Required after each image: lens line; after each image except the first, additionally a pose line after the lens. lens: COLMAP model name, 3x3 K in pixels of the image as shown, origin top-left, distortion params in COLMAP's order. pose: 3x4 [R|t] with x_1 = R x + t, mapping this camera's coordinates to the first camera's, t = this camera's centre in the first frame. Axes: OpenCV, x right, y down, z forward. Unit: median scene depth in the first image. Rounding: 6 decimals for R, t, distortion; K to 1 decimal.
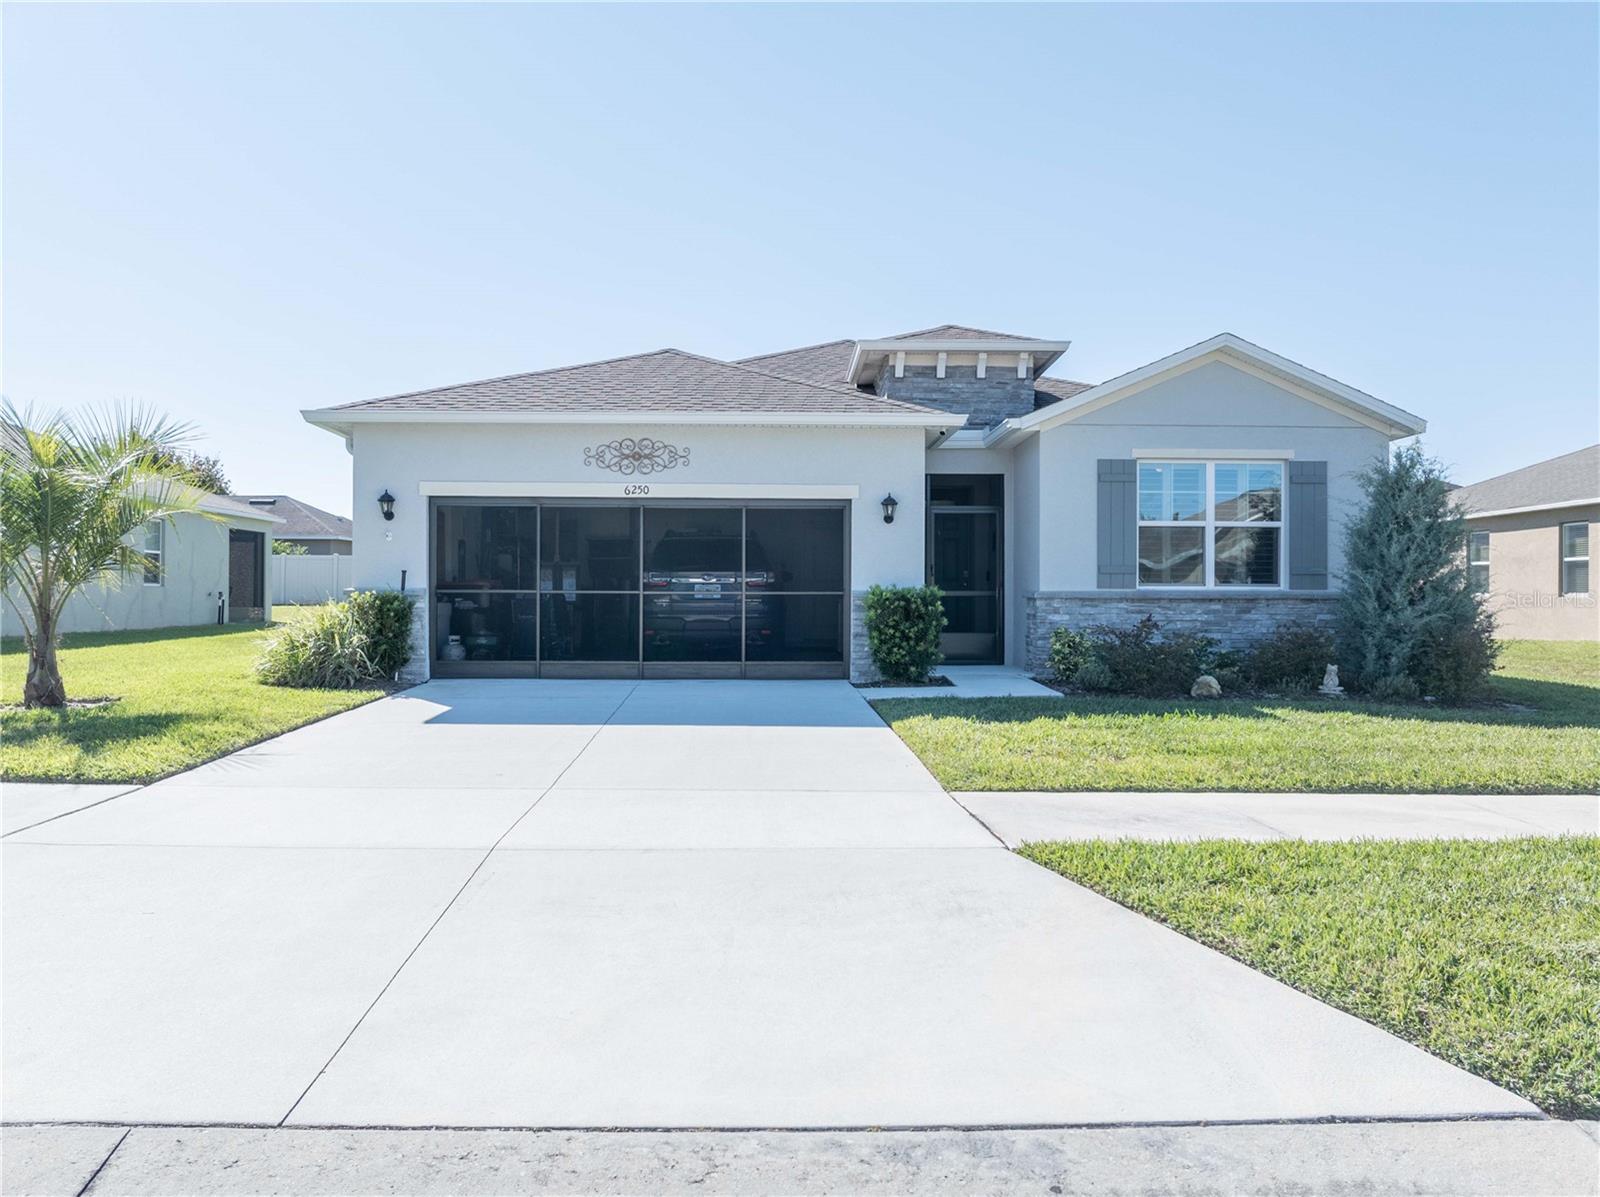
lens RADIAL K [[1126.7, 0, 807.5], [0, 1126.7, 590.8], [0, 0, 1]] dist [-0.030831, -0.009934]
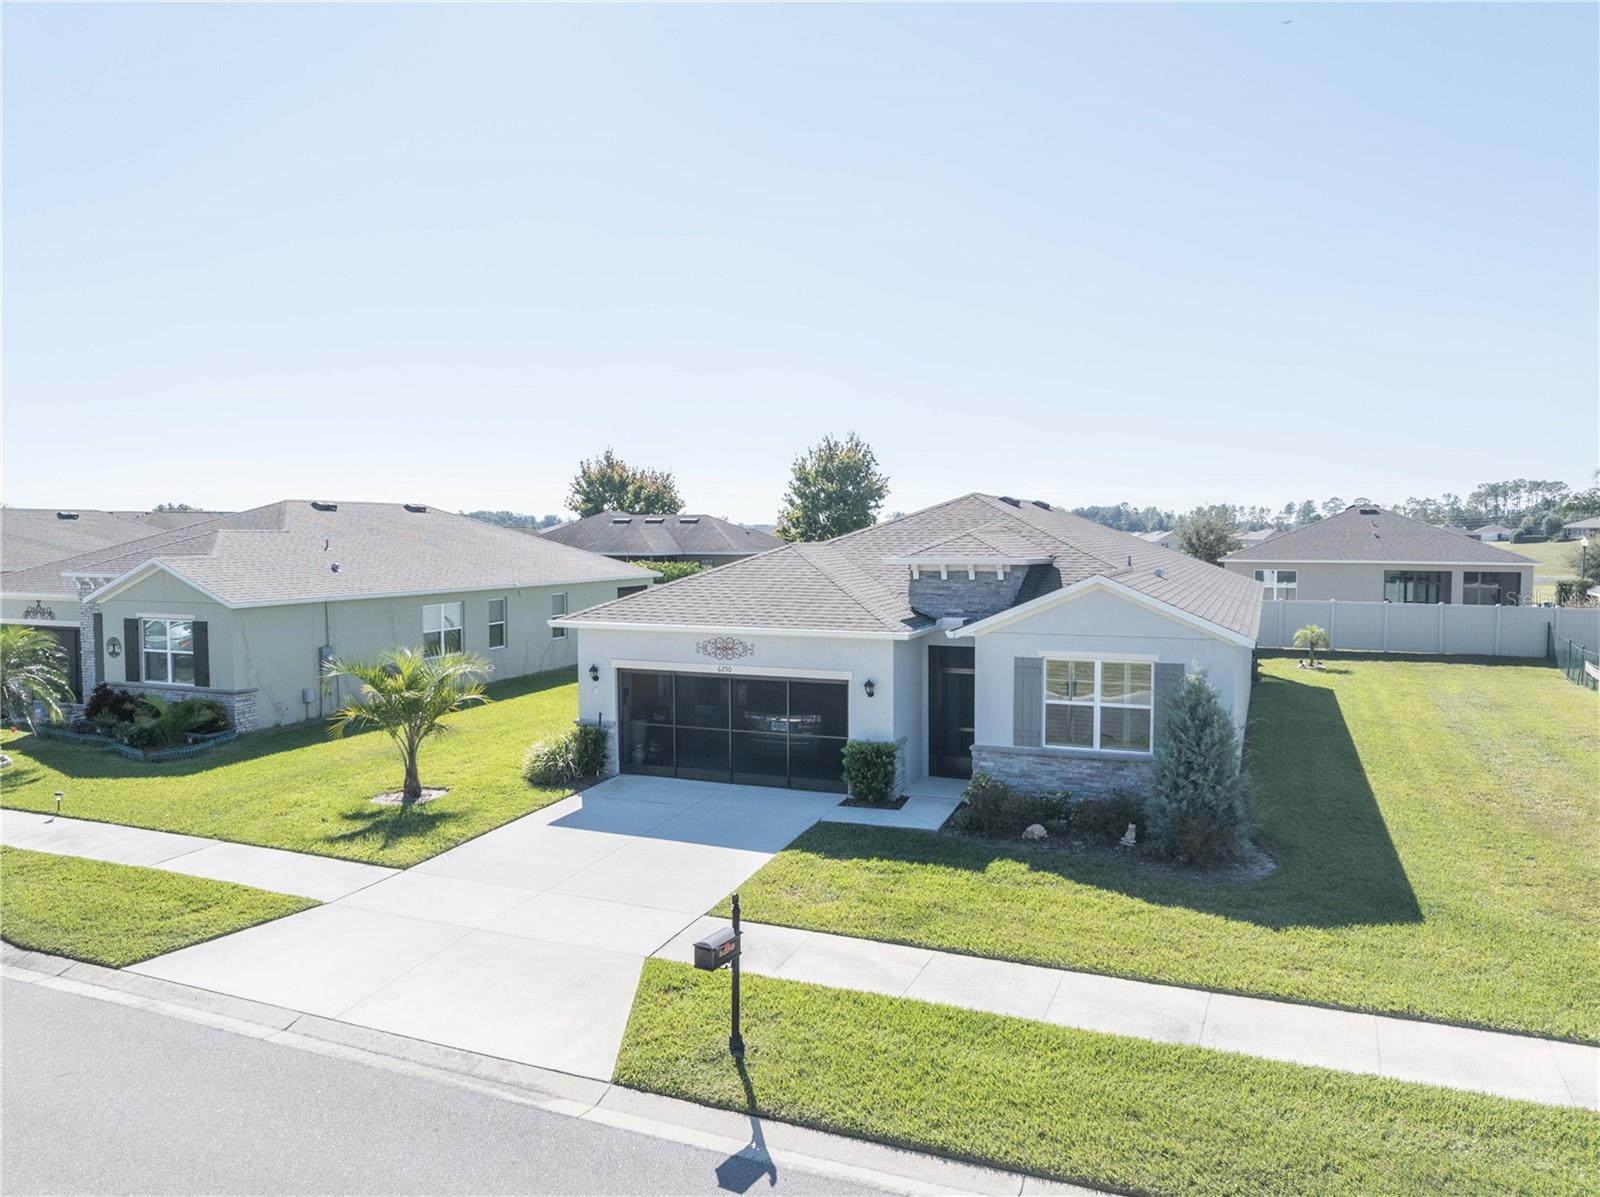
lens RADIAL K [[1126.7, 0, 807.5], [0, 1126.7, 590.8], [0, 0, 1]] dist [-0.030831, -0.009934]
pose [[0.914083, 0.015150, -0.405245, 0.602620], [0.007748, 0.998467, 0.054804, -0.284491], [0.405454, -0.053236, 0.912564, -0.423852]]
